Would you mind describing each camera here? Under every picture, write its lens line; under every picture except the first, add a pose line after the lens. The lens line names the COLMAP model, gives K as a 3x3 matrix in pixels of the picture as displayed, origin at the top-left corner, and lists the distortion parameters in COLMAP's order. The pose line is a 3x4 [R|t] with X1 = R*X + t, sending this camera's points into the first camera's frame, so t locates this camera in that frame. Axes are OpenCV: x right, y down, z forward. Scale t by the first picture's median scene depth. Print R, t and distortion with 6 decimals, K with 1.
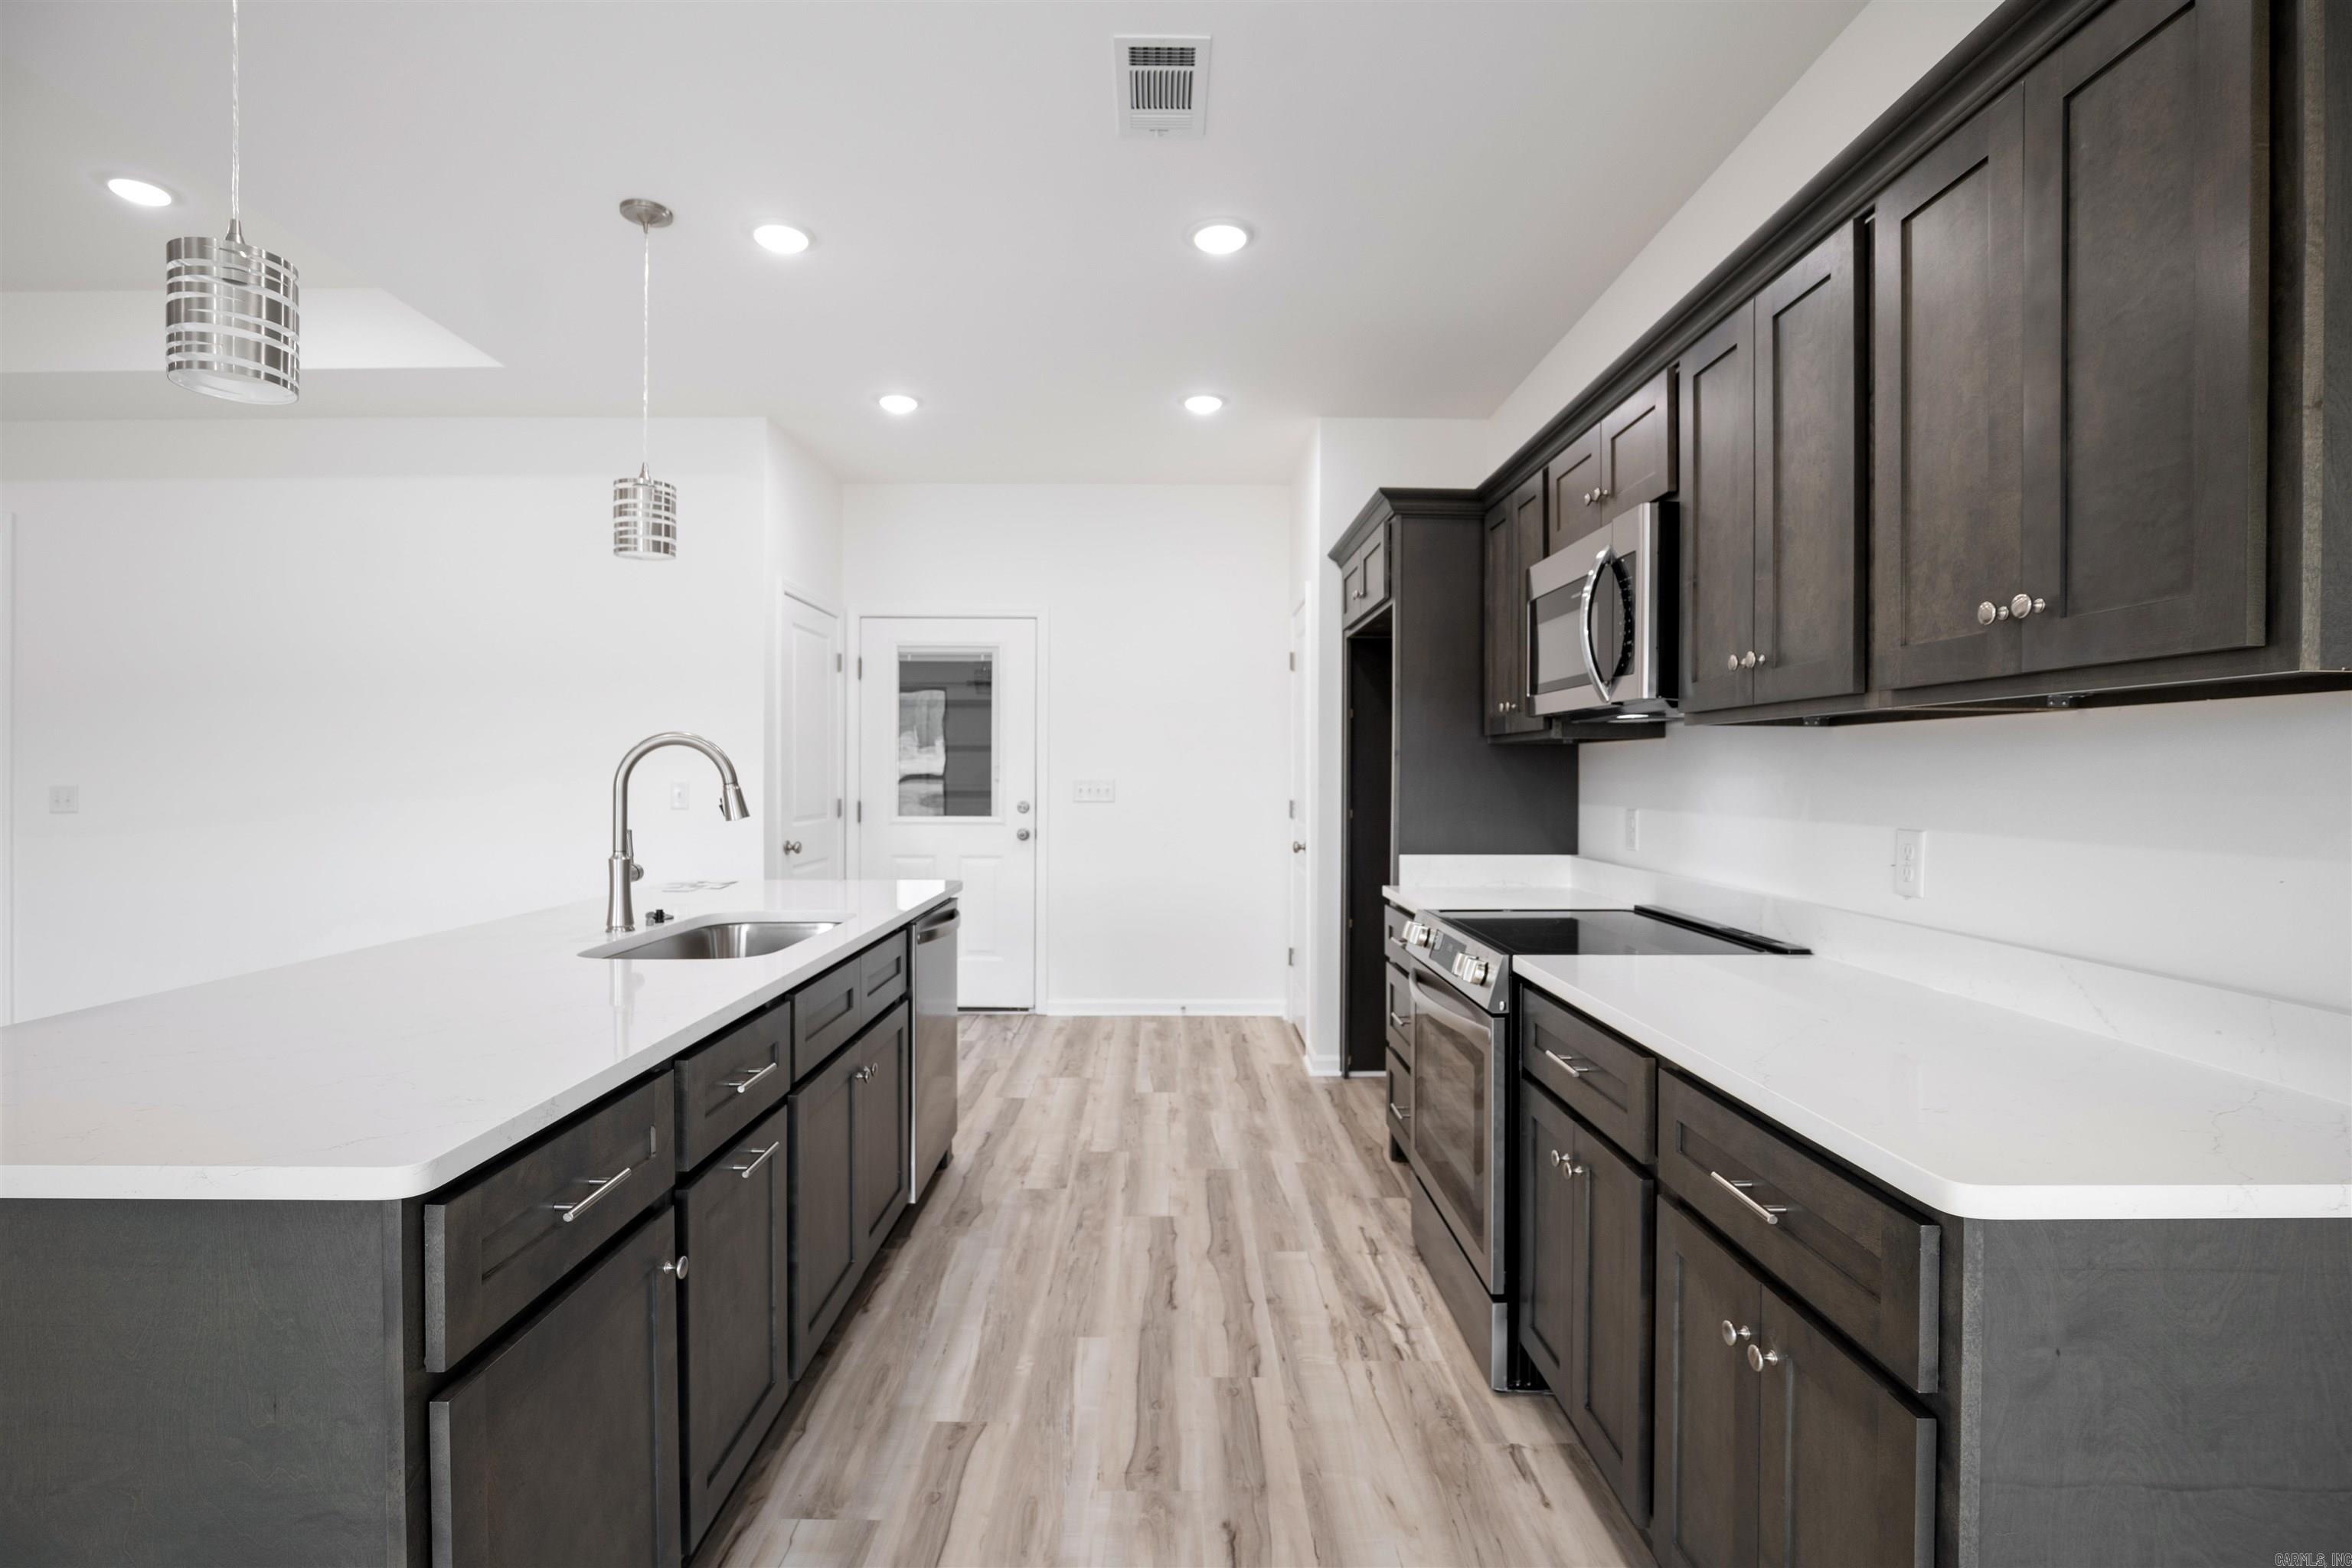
lens RADIAL K [[1112.7, 0, 1170.4], [0, 1112.7, 782.9], [0, 0, 1]] dist [-0.002263, 0.000206]
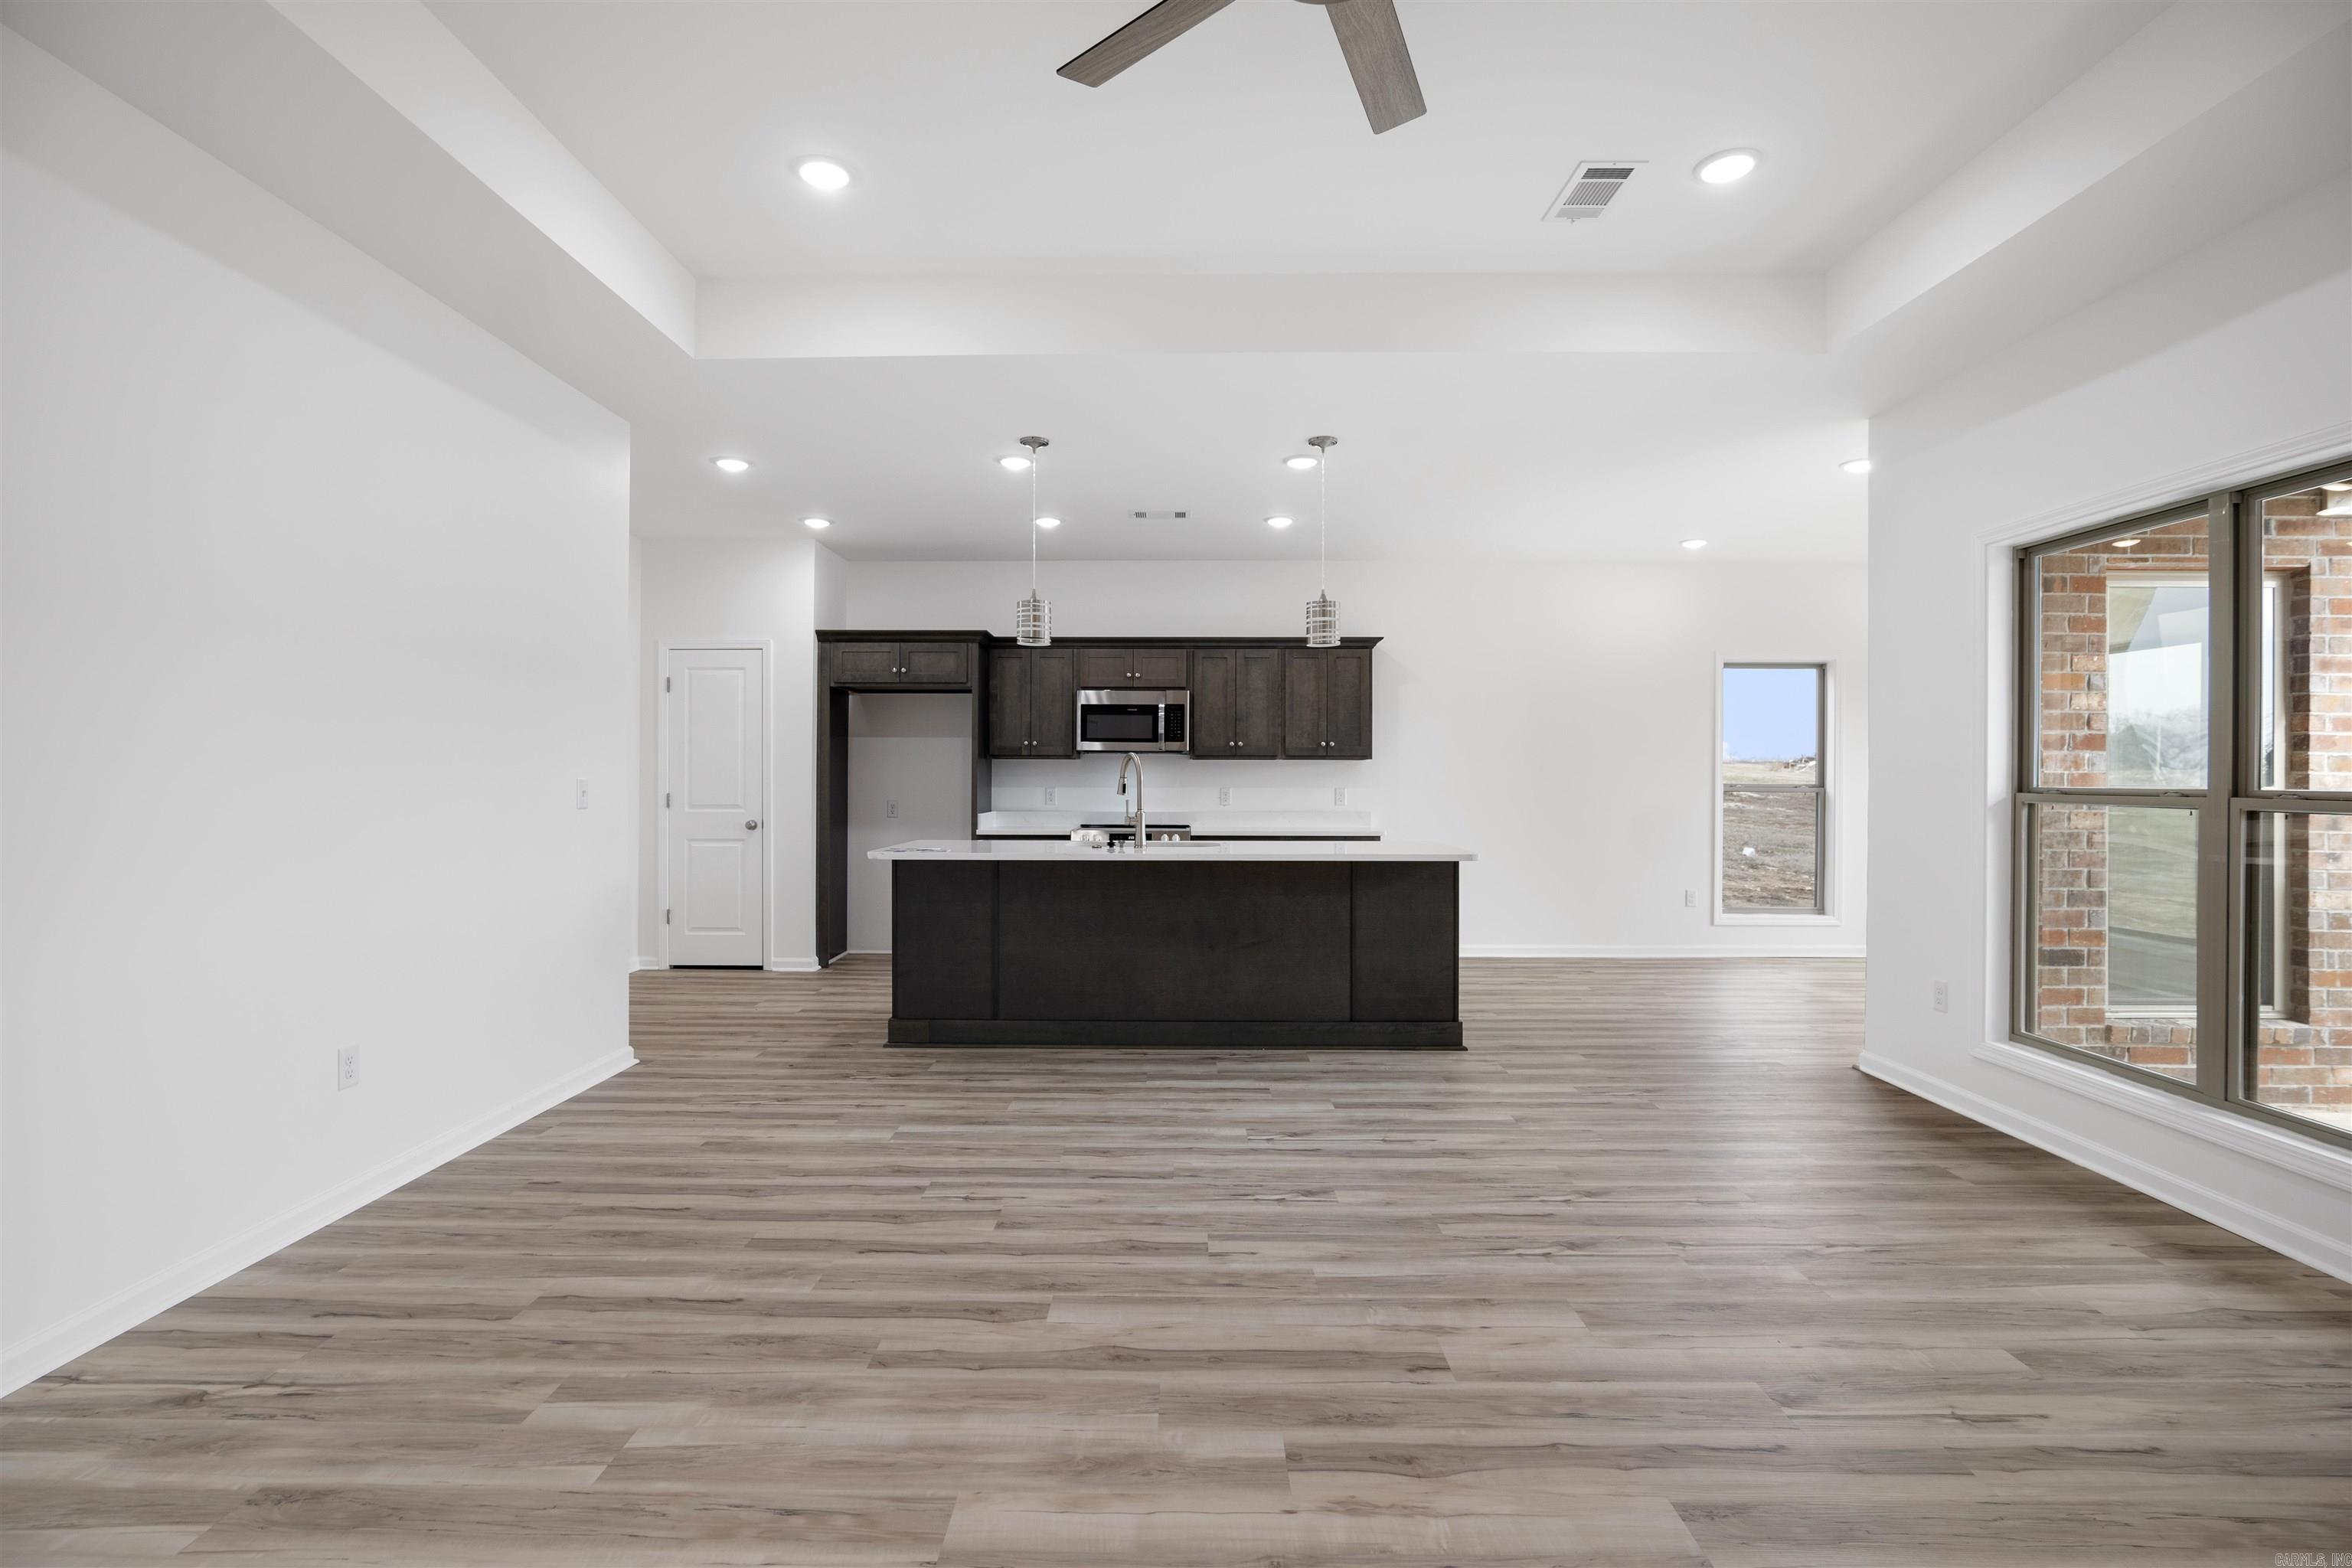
lens RADIAL K [[1098.4, 0, 1177.7], [0, 1098.4, 778.9], [0, 0, 1]] dist [-0.021594, 0.006755]
pose [[0.014854, -0.003526, 0.999883, -2.476749], [0.007715, 0.999964, 0.003411, -0.002867], [-0.999860, 0.007664, 0.014880, 0.868728]]
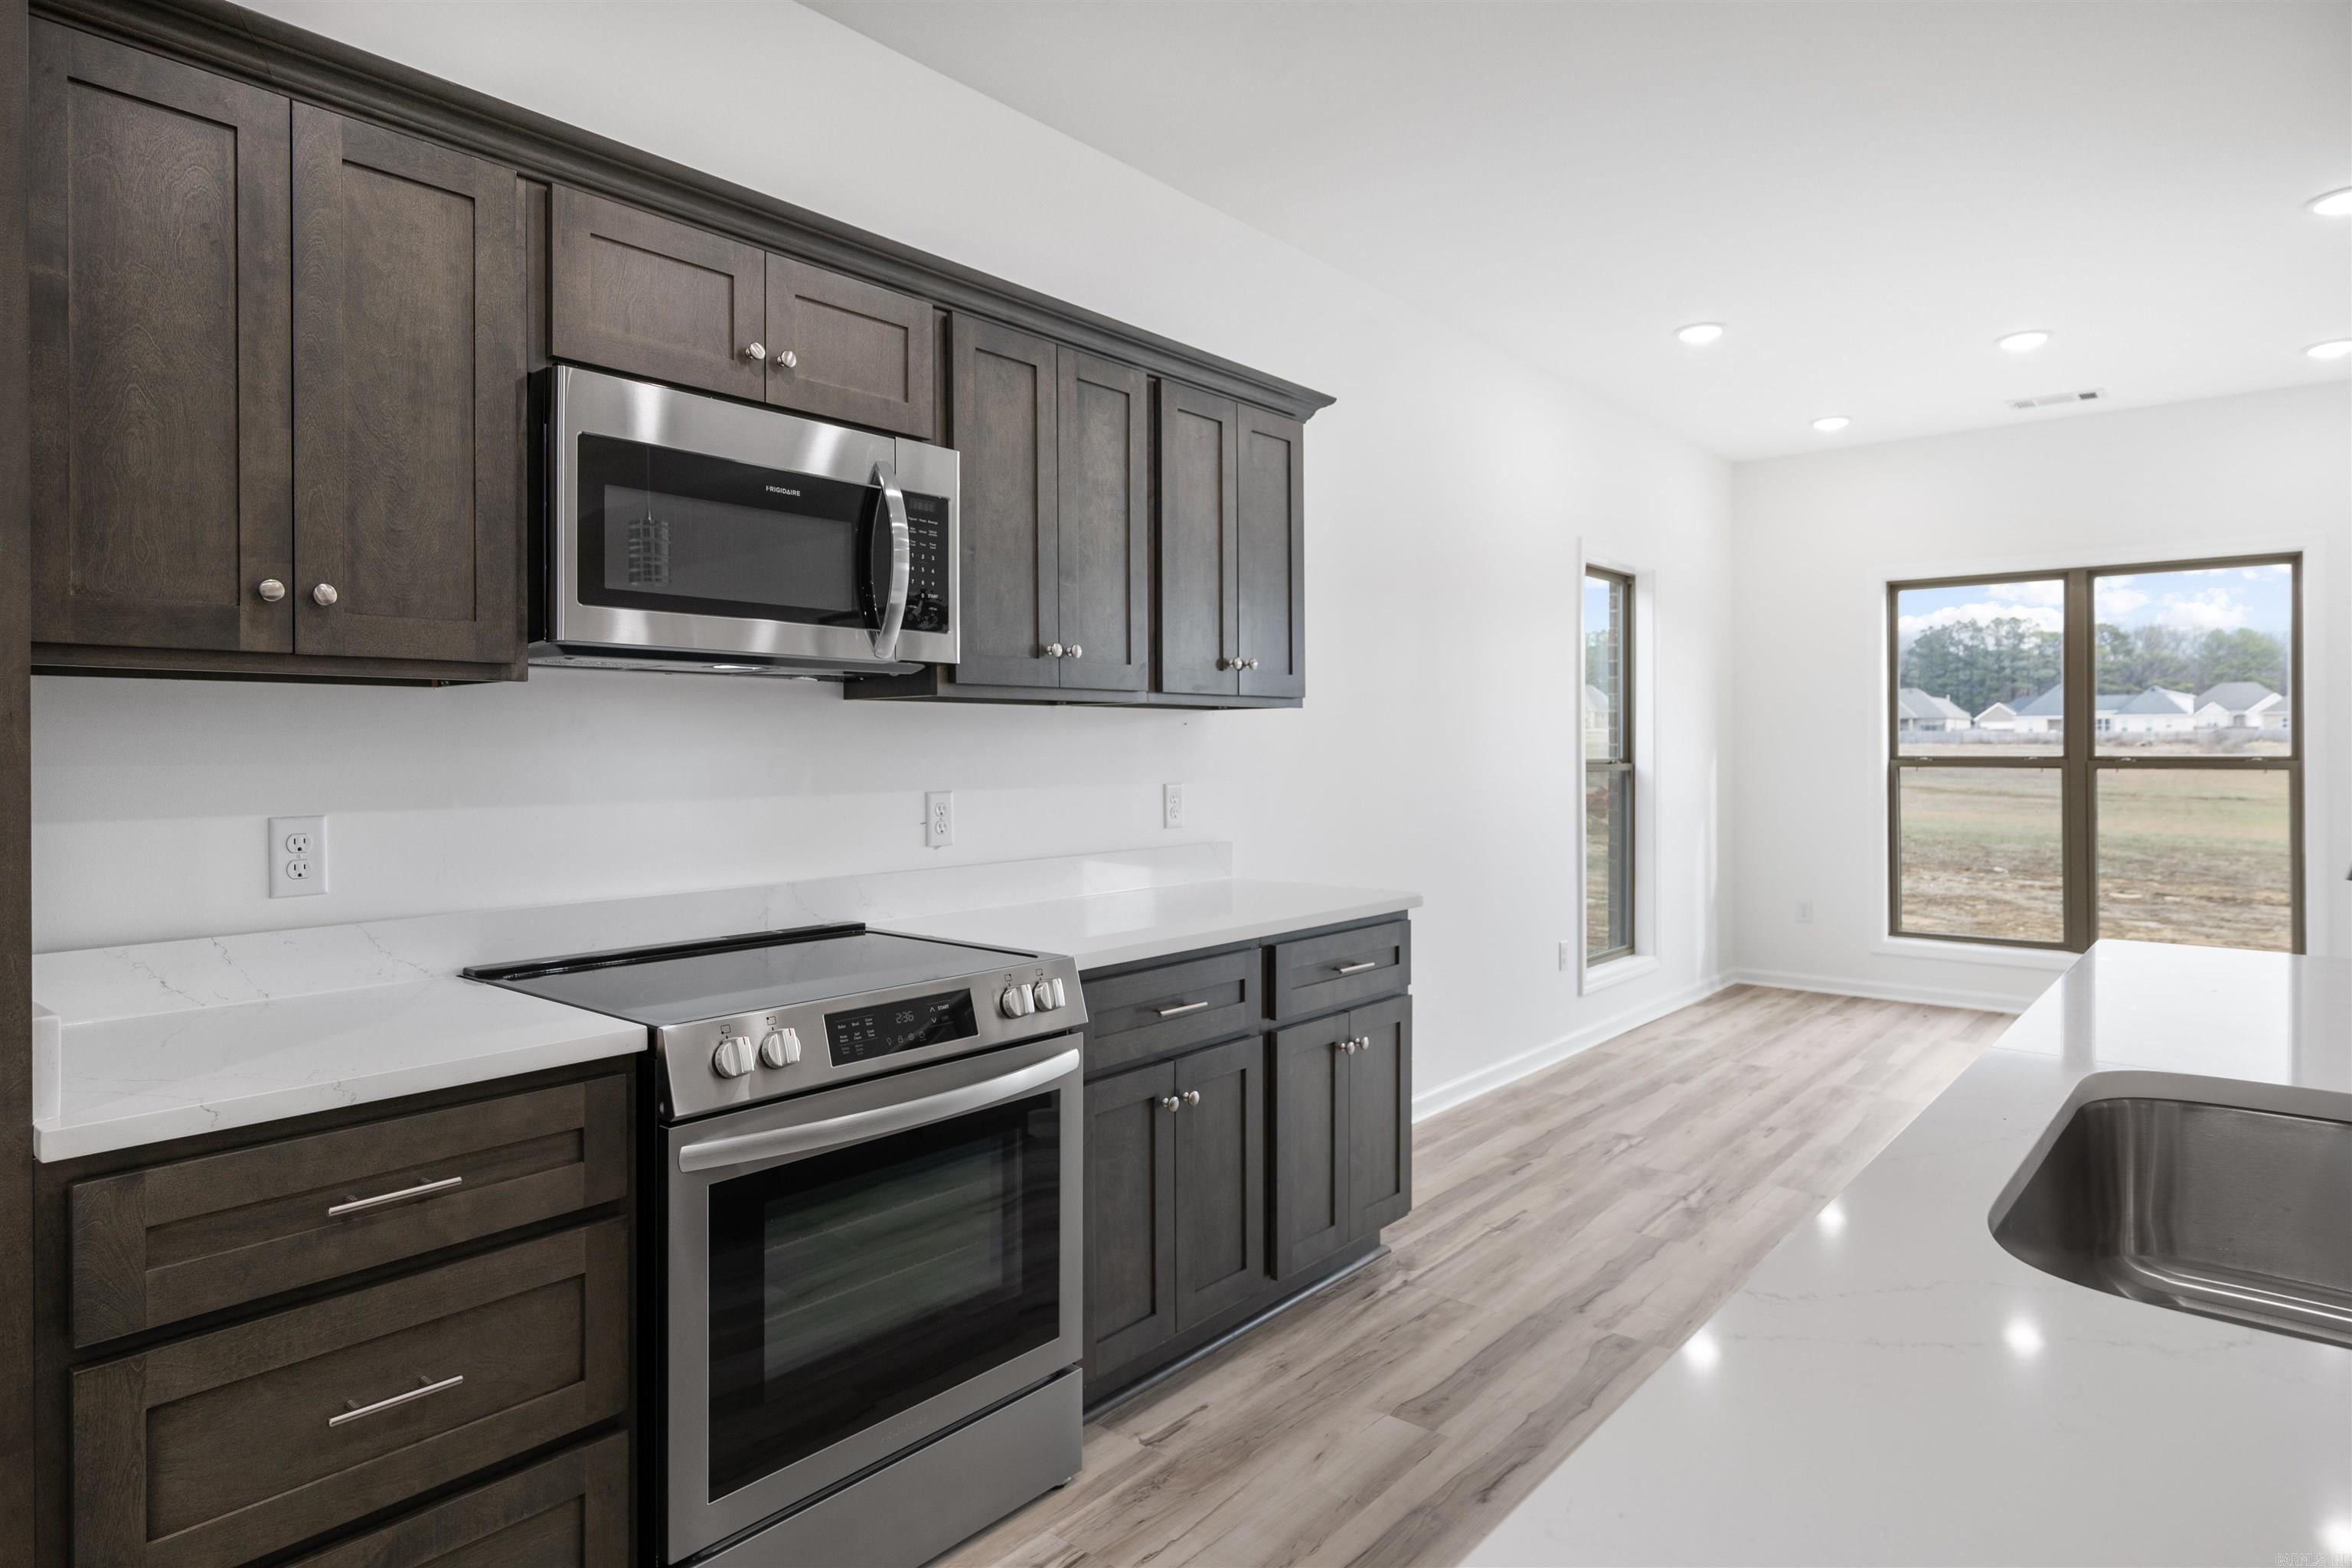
lens RADIAL K [[1324.7, 0, 1177.8], [0, 1324.7, 750.6], [0, 0, 1]] dist [0.001908, 0.001597]
pose [[-0.761277, 0.000322, 0.648427, -0.374030], [0.010049, 0.999886, 0.011301, -0.013122], [-0.648349, 0.015119, -0.761193, 1.516404]]
